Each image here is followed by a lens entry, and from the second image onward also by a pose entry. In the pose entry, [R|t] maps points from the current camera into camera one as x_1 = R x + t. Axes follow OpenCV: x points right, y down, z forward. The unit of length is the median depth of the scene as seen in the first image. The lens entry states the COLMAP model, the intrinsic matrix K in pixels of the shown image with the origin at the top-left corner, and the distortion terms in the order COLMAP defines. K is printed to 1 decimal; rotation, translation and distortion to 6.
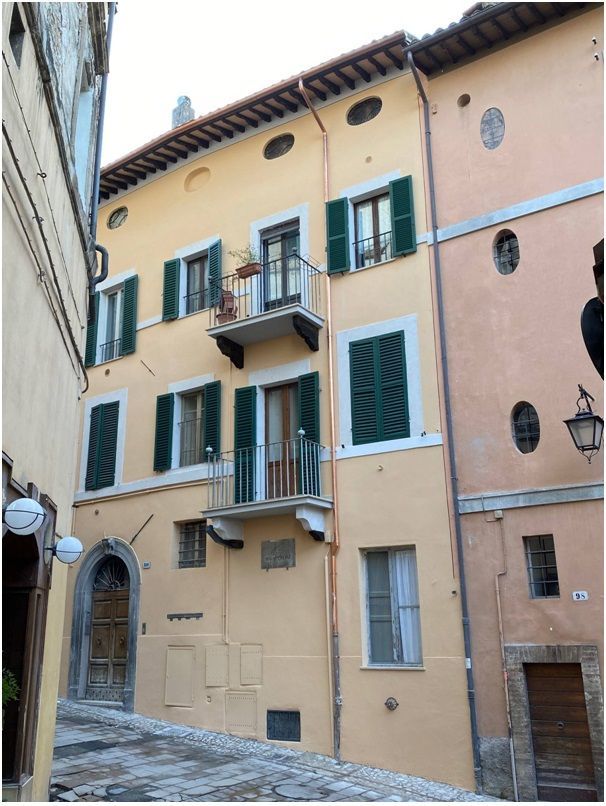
lens RADIAL K [[798.5, 0, 303.0], [0, 798.5, 403.0], [0, 0, 1]] dist [0.078825, -0.002484]
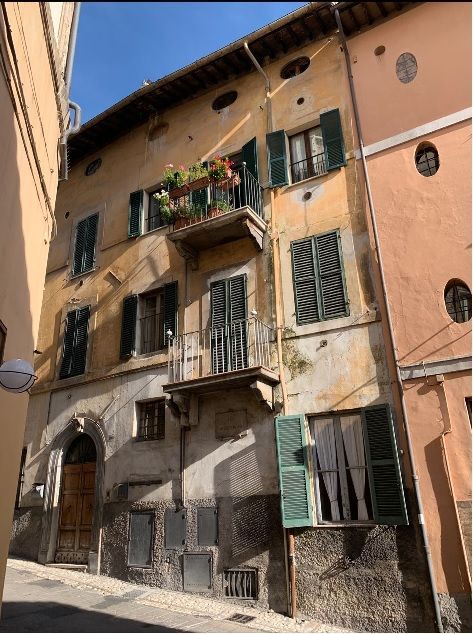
lens RADIAL K [[472.2, 0, 236.5], [0, 472.2, 317.0], [0, 0, 1]] dist [0.003712, 0.005436]
pose [[0.997623, 0.003332, 0.068822, -0.067298], [0.003974, 0.994385, -0.105749, 0.105643], [-0.068788, 0.105771, 0.992008, 0.321759]]
